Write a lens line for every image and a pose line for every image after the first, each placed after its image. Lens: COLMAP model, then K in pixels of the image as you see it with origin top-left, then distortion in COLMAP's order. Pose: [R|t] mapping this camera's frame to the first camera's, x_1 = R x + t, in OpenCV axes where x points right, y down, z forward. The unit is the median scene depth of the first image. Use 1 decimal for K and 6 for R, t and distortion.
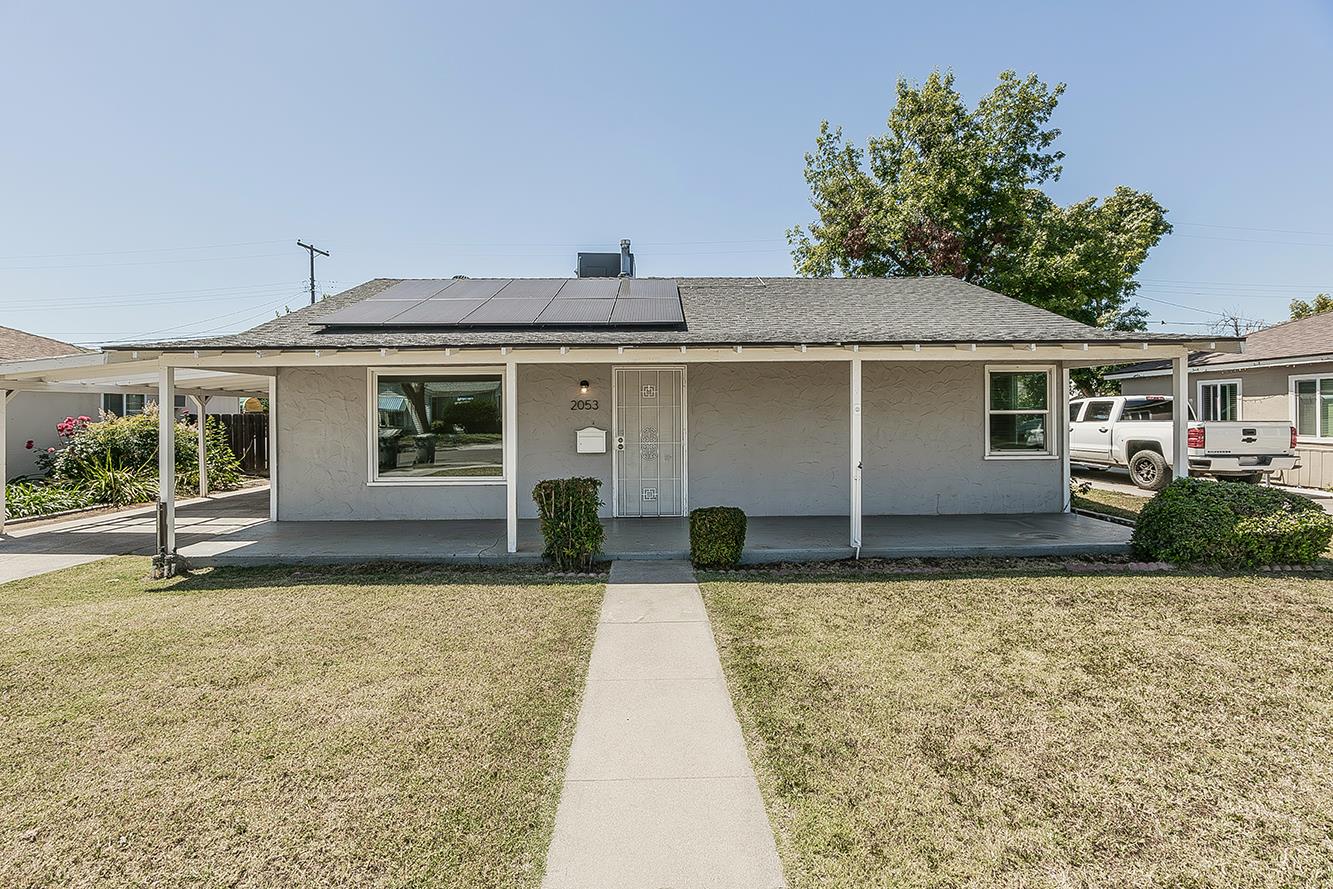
lens RADIAL K [[578.3, 0, 660.0], [0, 578.3, 418.4], [0, 0, 1]] dist [-0.012514, 0.003476]
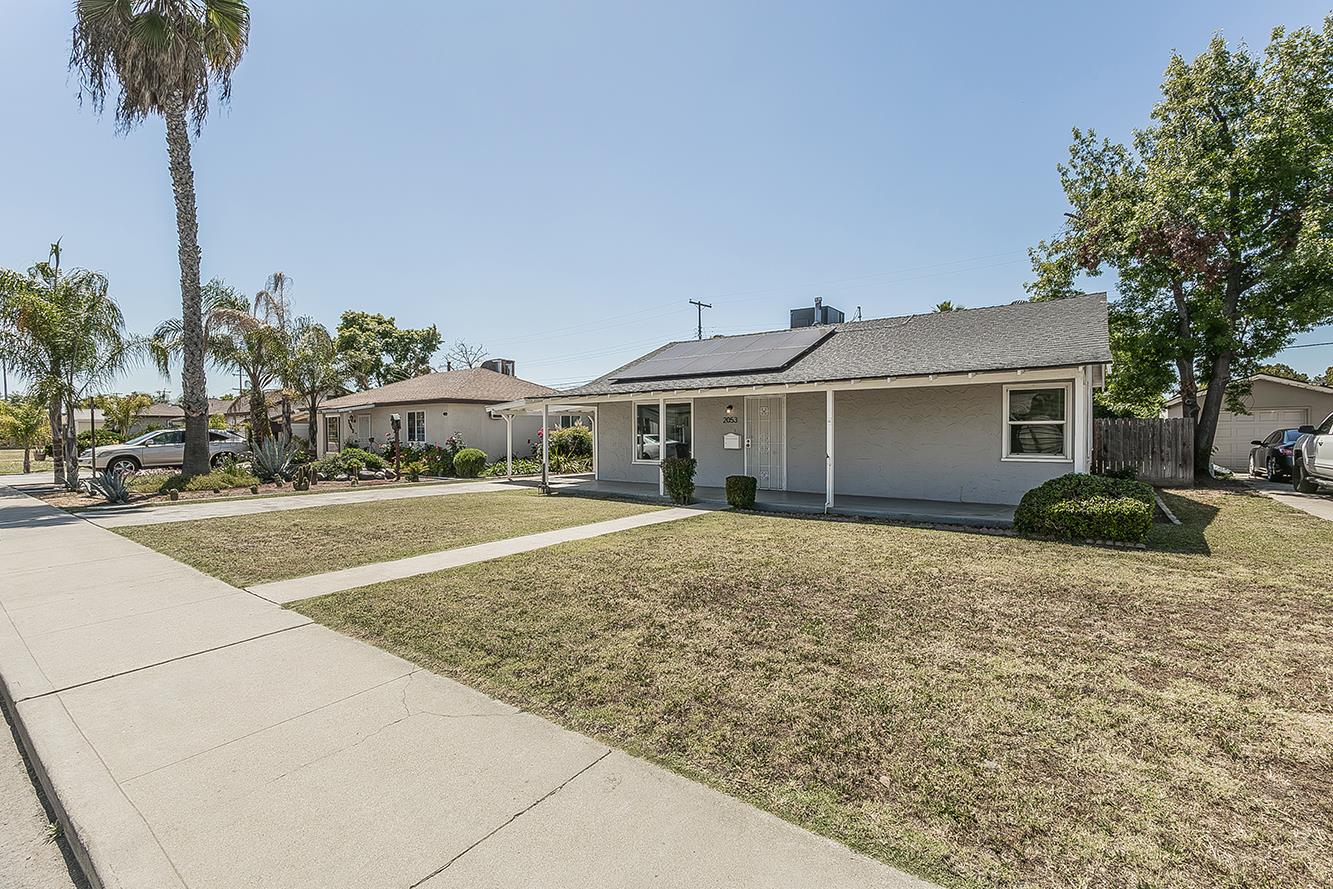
lens RADIAL K [[578.3, 0, 668.1], [0, 578.3, 436.9], [0, 0, 1]] dist [-0.012514, 0.003476]
pose [[0.784216, 0.009767, -0.620411, 0.524149], [-0.006770, 0.999951, 0.007185, 0.010346], [0.620451, -0.001434, 0.784244, -0.289120]]
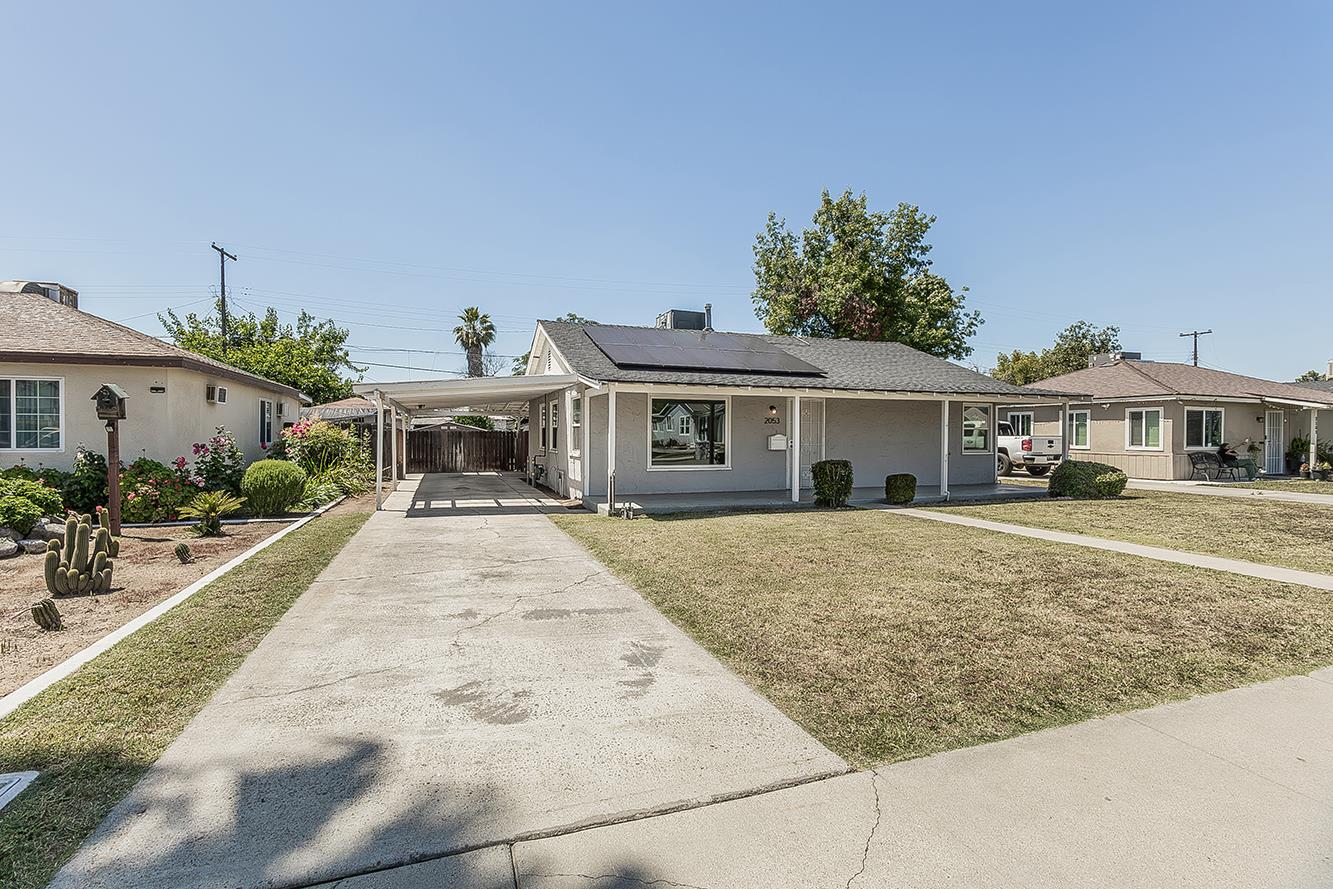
lens RADIAL K [[578.3, 0, 621.0], [0, 578.3, 440.7], [0, 0, 1]] dist [-0.012514, 0.003476]
pose [[0.958547, 0.007296, 0.284841, -0.688618], [-0.009554, 0.999933, 0.006537, 0.018188], [-0.284774, -0.008987, 0.958553, -0.308720]]
